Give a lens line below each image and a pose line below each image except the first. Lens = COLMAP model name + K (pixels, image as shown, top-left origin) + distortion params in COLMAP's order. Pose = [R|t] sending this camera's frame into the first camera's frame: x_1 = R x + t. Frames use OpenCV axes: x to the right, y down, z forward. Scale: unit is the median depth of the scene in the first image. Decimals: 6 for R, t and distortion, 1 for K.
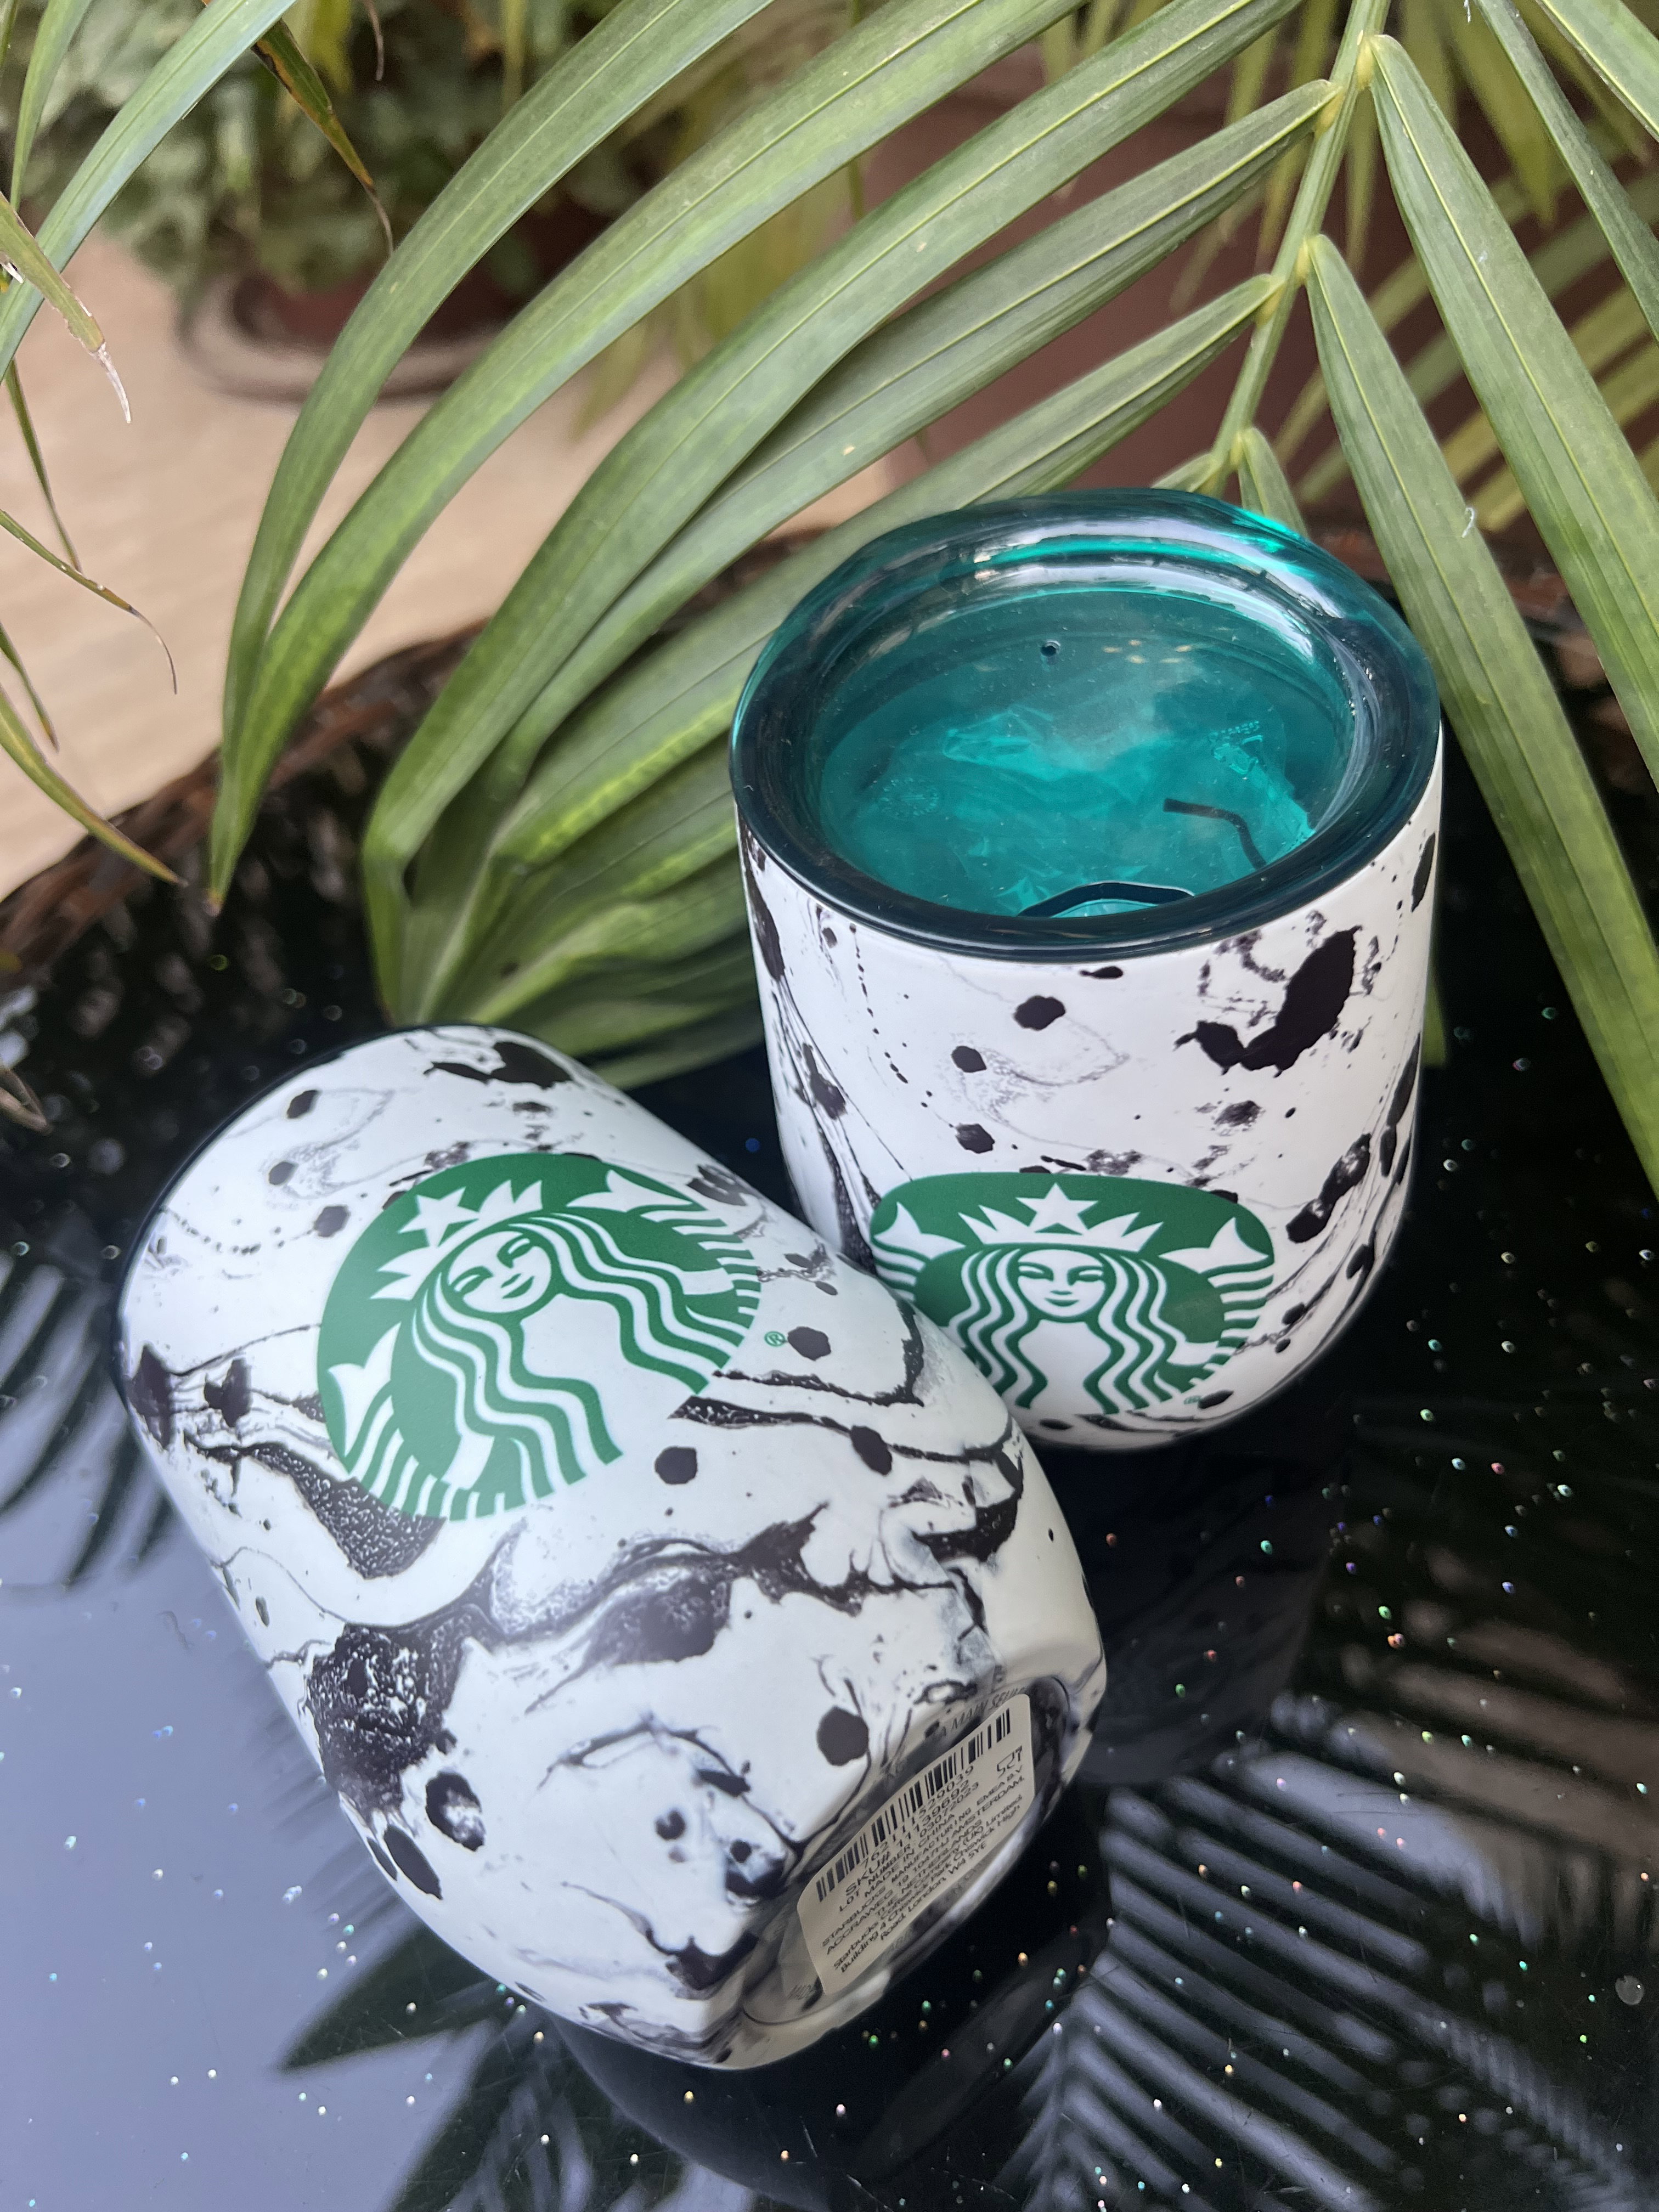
lens RADIAL K [[1709.9, 0, 829.5], [0, 1709.9, 1106.0], [0, 0, 1]] dist [0.075340, -0.181015]
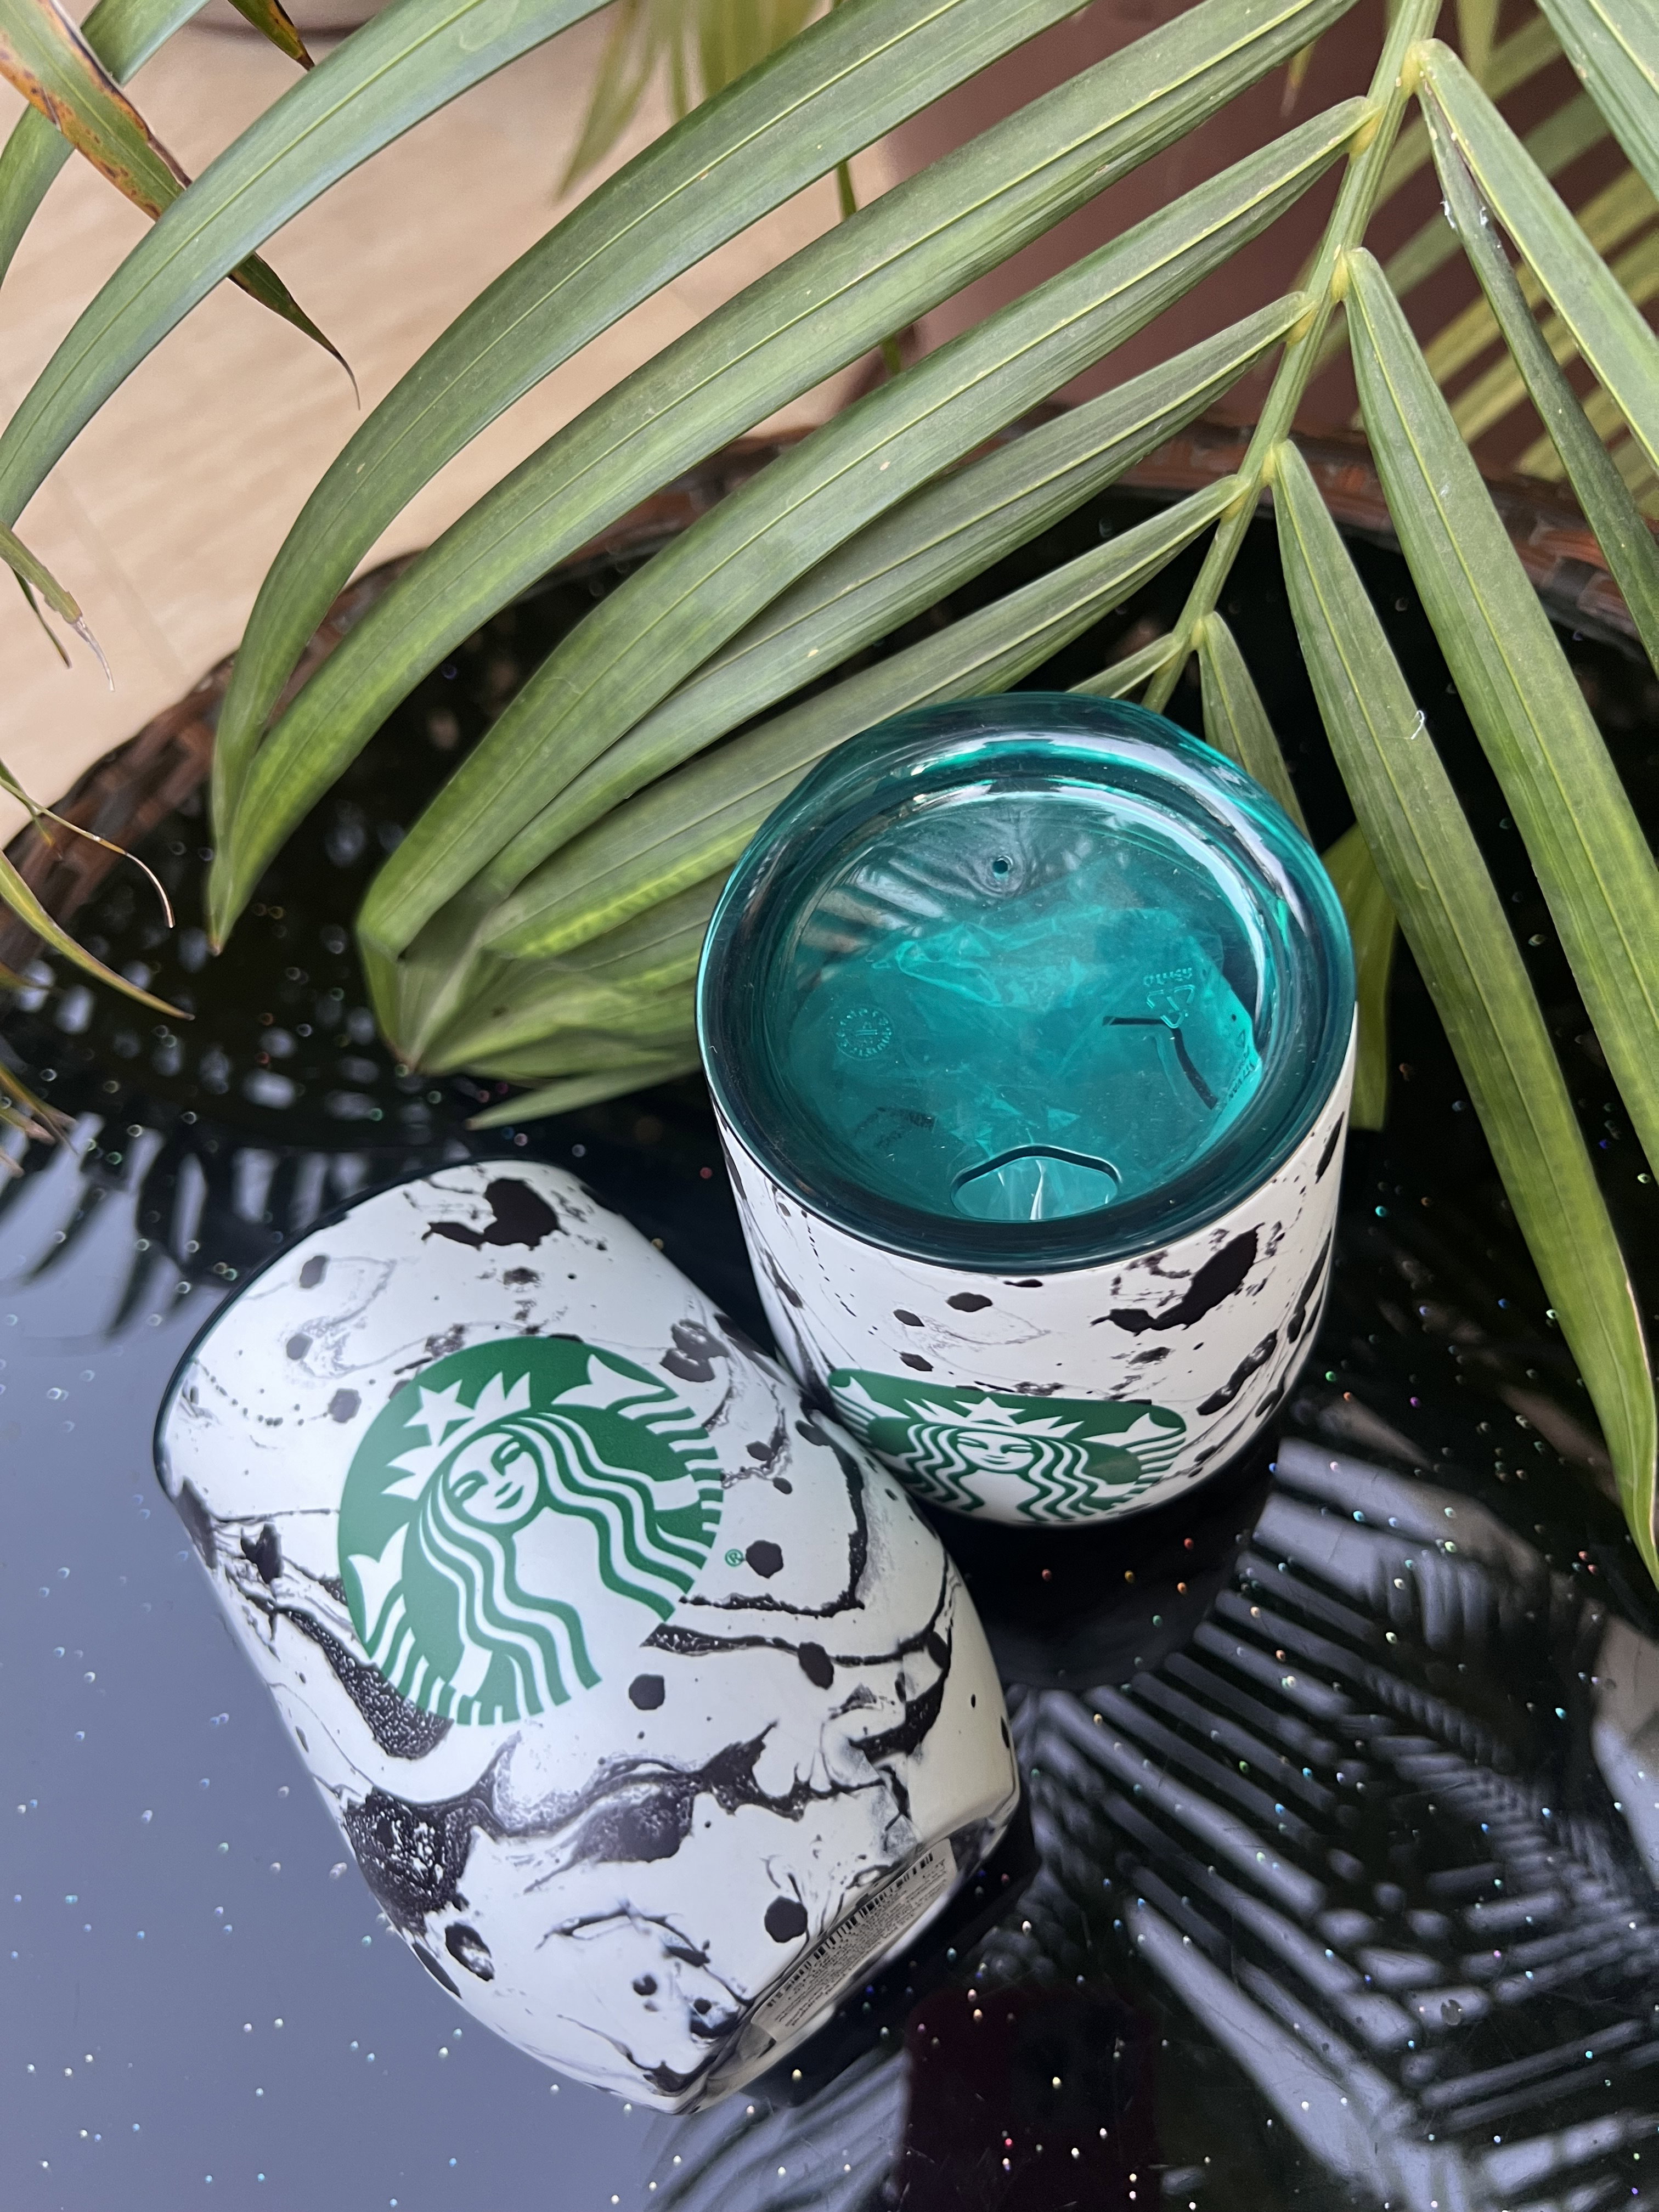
lens RADIAL K [[1709.9, 0, 829.5], [0, 1709.9, 1106.0], [0, 0, 1]] dist [0.075340, -0.181015]
pose [[0.999929, 0.009056, -0.007712, 0.035974], [-0.007323, 0.979612, 0.200767, -0.371402], [0.009373, -0.200696, 0.979609, -0.062242]]
